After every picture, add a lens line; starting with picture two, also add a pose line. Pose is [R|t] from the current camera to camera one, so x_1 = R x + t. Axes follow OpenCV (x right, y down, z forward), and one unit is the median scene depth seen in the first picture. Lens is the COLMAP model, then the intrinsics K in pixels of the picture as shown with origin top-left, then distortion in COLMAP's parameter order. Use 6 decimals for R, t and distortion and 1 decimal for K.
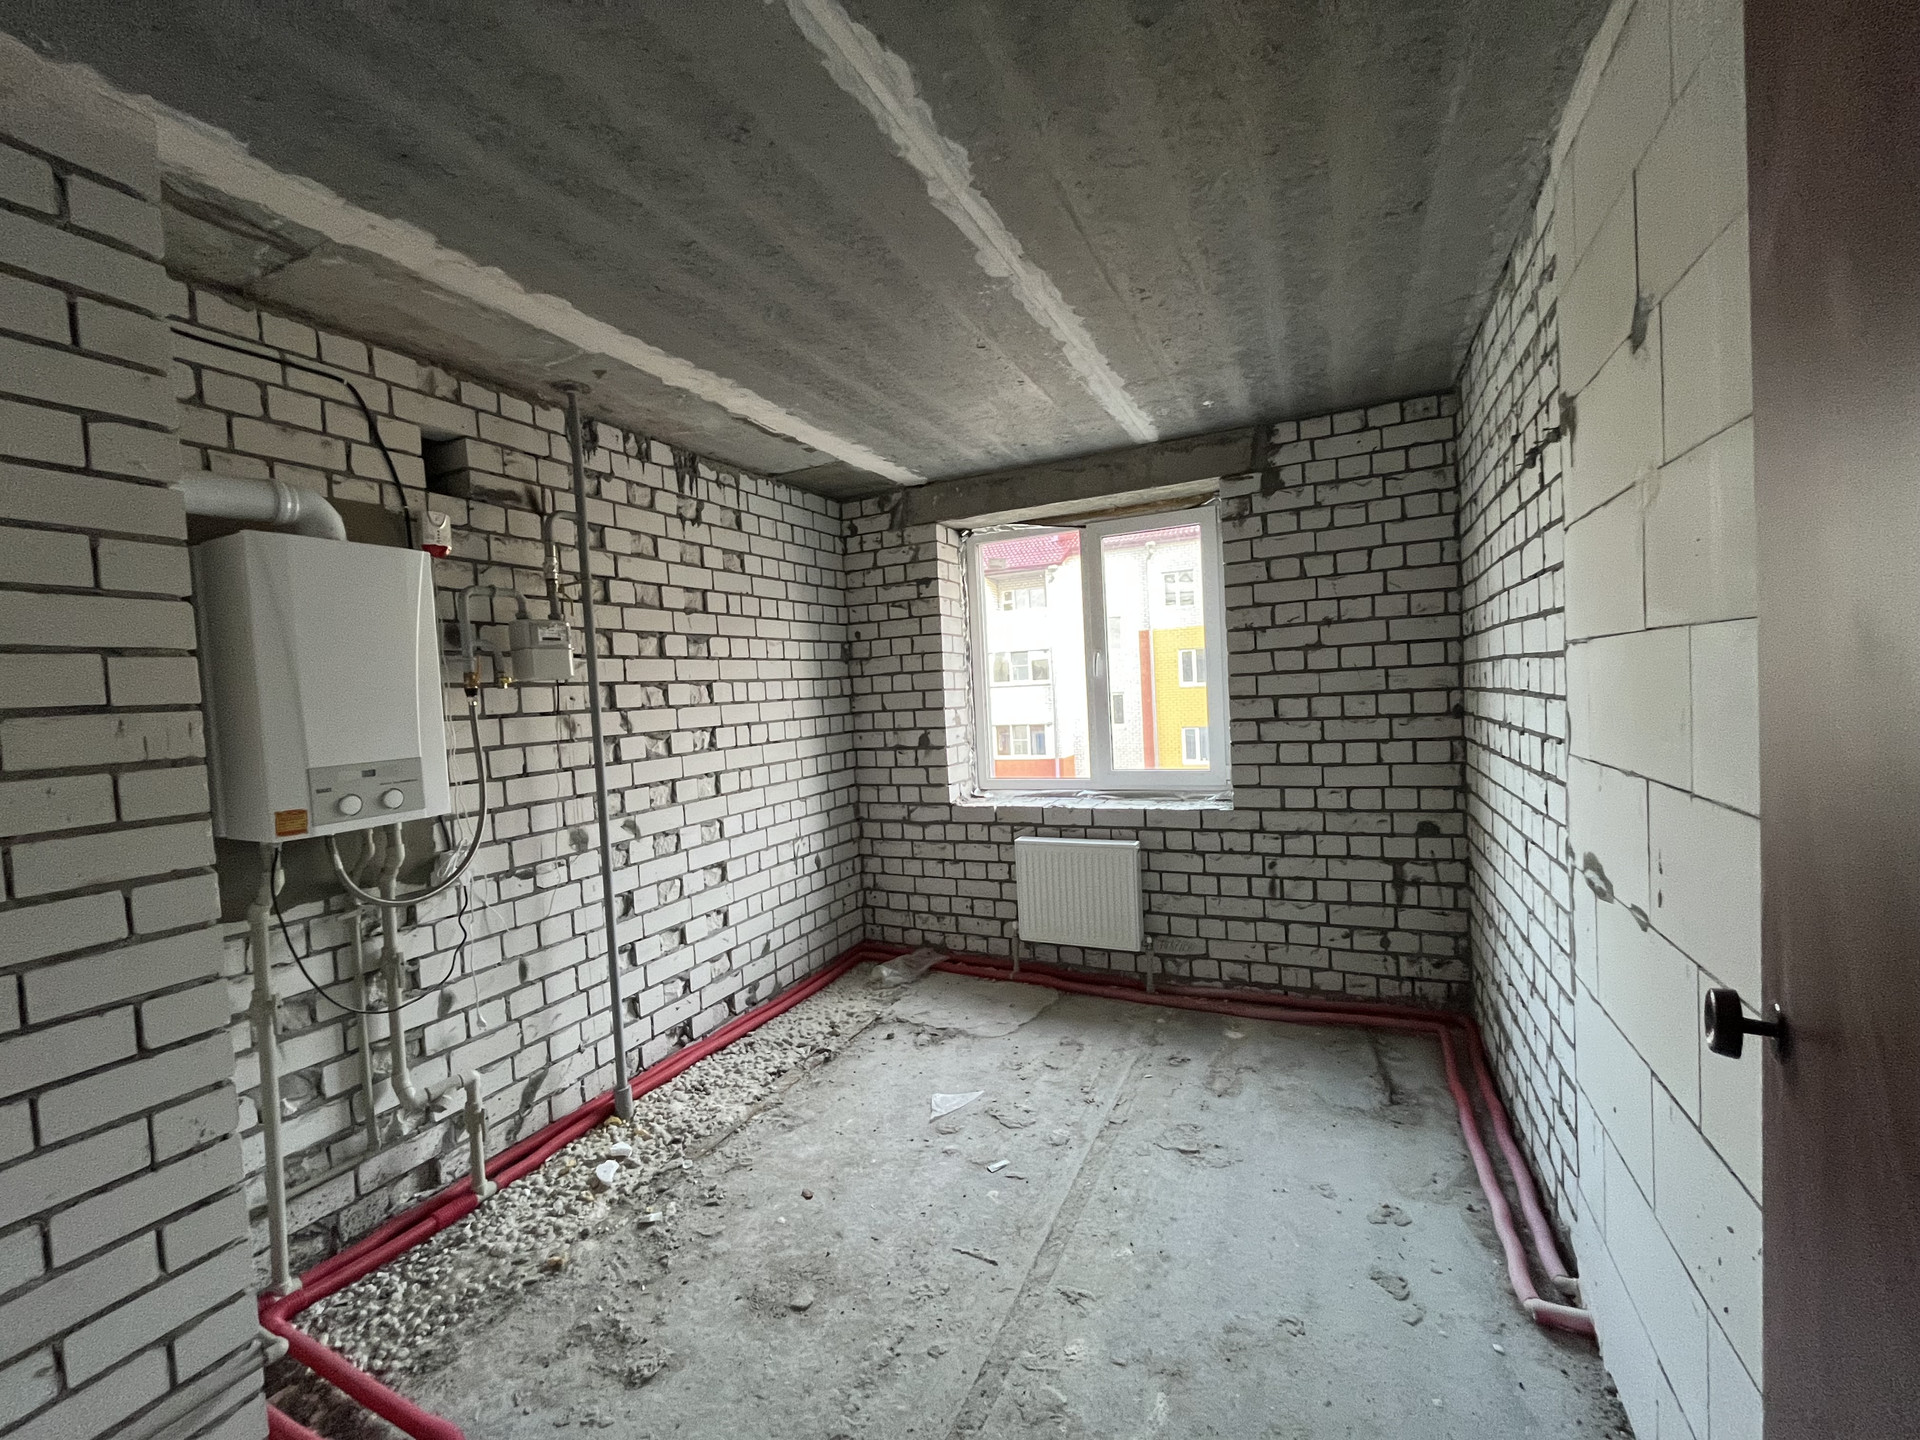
lens RADIAL K [[775.8, 0, 952.9], [0, 775.8, 720.8], [0, 0, 1]] dist [-0.005162, 0.000245]
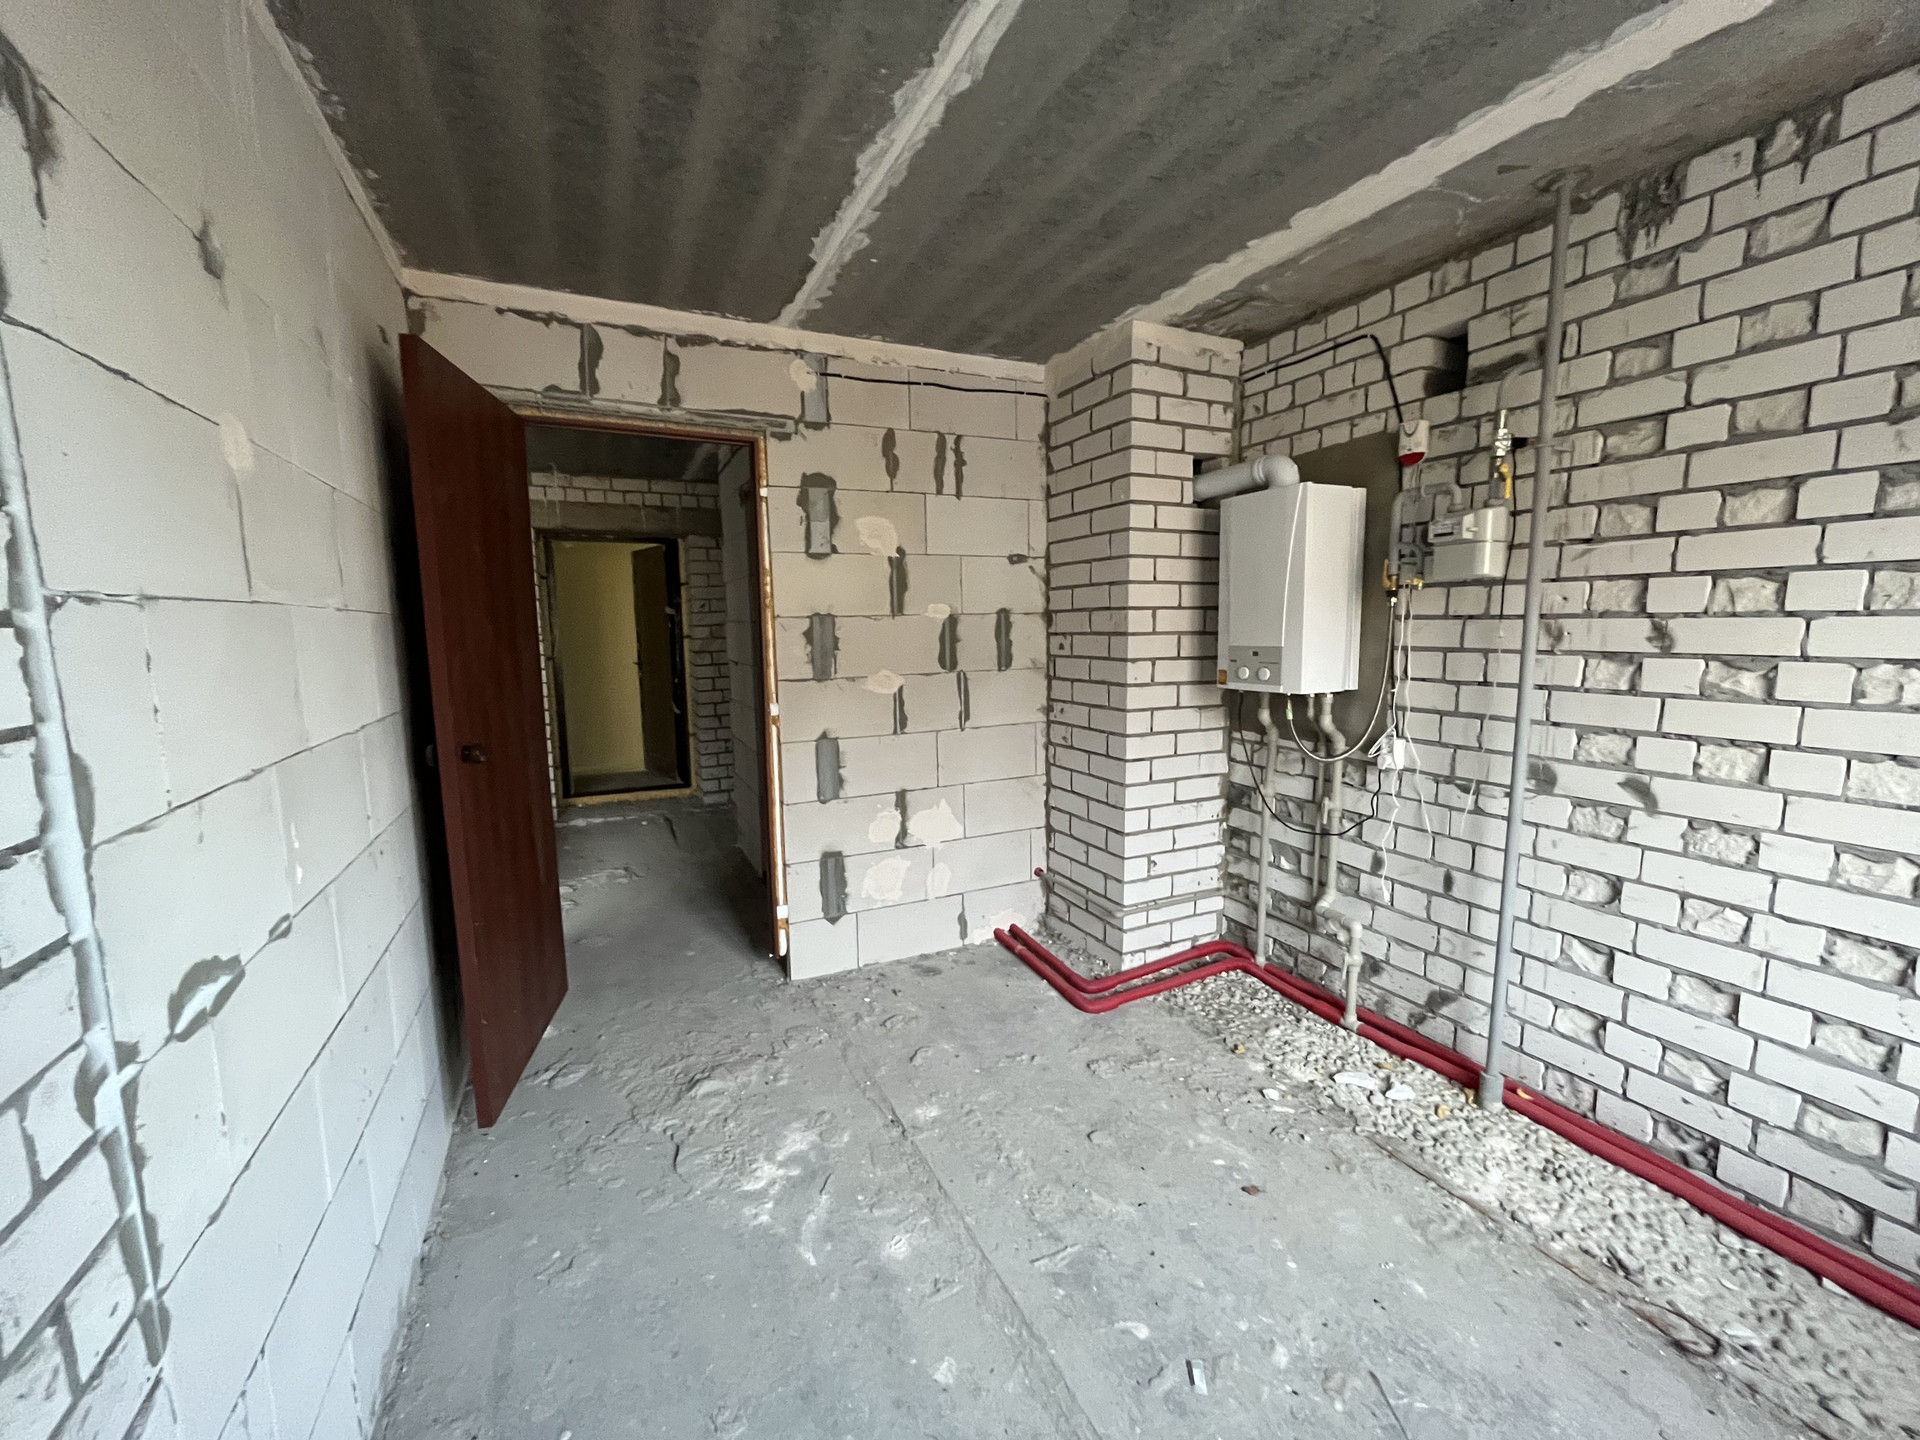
lens RADIAL K [[775.8, 0, 959.0], [0, 775.8, 722.4], [0, 0, 1]] dist [-0.005162, 0.000245]
pose [[-0.627743, 0.157843, -0.762250, 0.417887], [0.013275, 0.981254, 0.192261, -0.053405], [0.778308, 0.110572, -0.618071, 0.851740]]
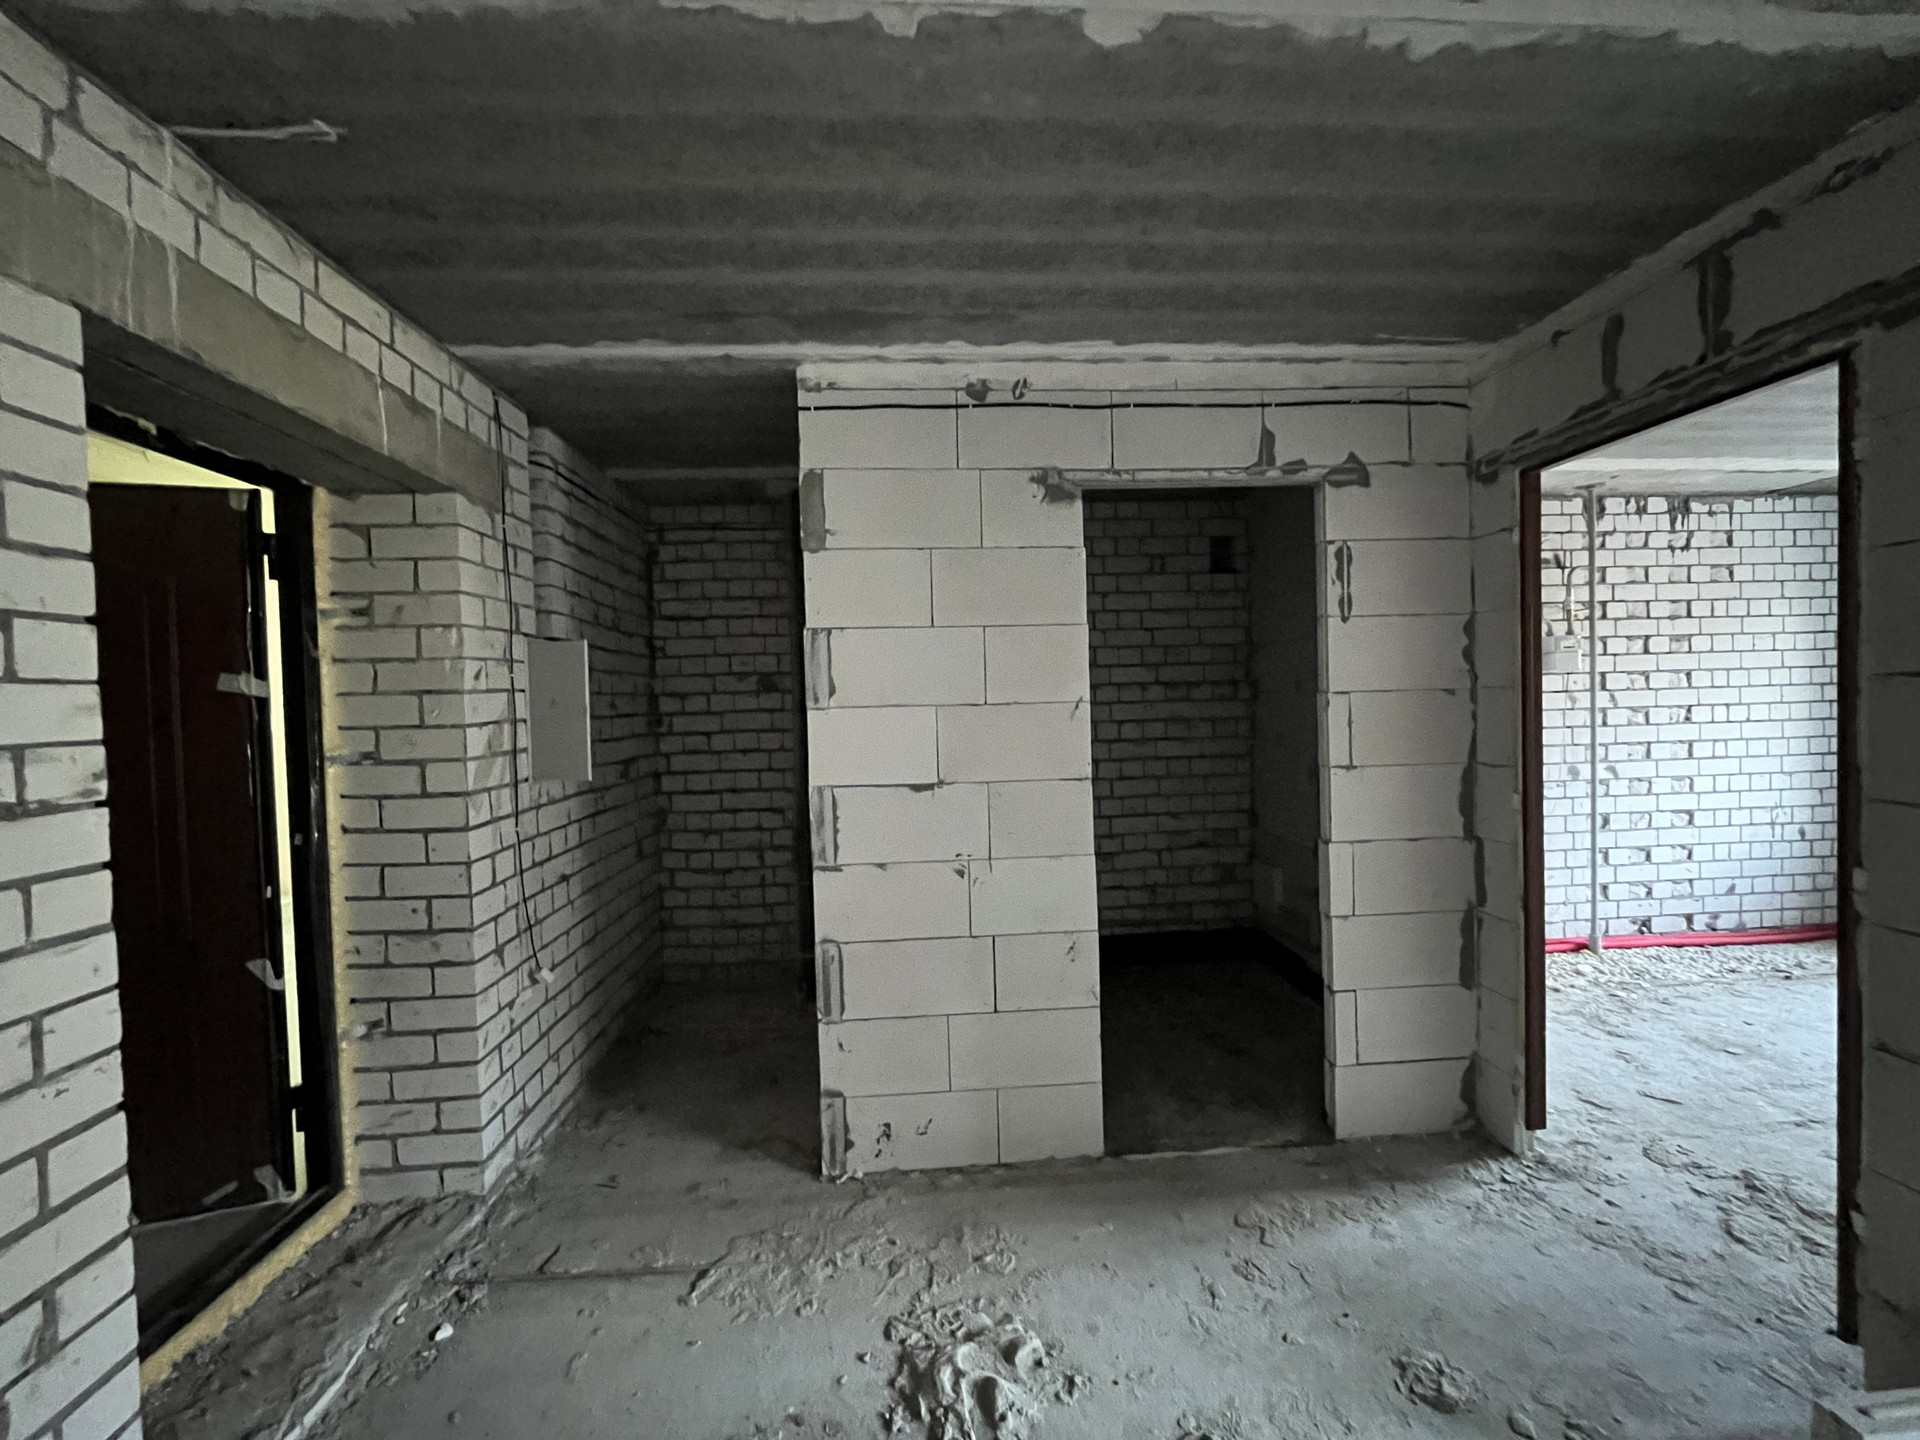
lens RADIAL K [[775.8, 0, 959.0], [0, 775.8, 720.9], [0, 0, 1]] dist [-0.005162, 0.000245]
pose [[0.495460, 0.061534, -0.866448, 0.212158], [-0.034338, 0.998095, 0.051248, 0.009765], [0.867952, 0.004360, 0.496629, -0.723750]]
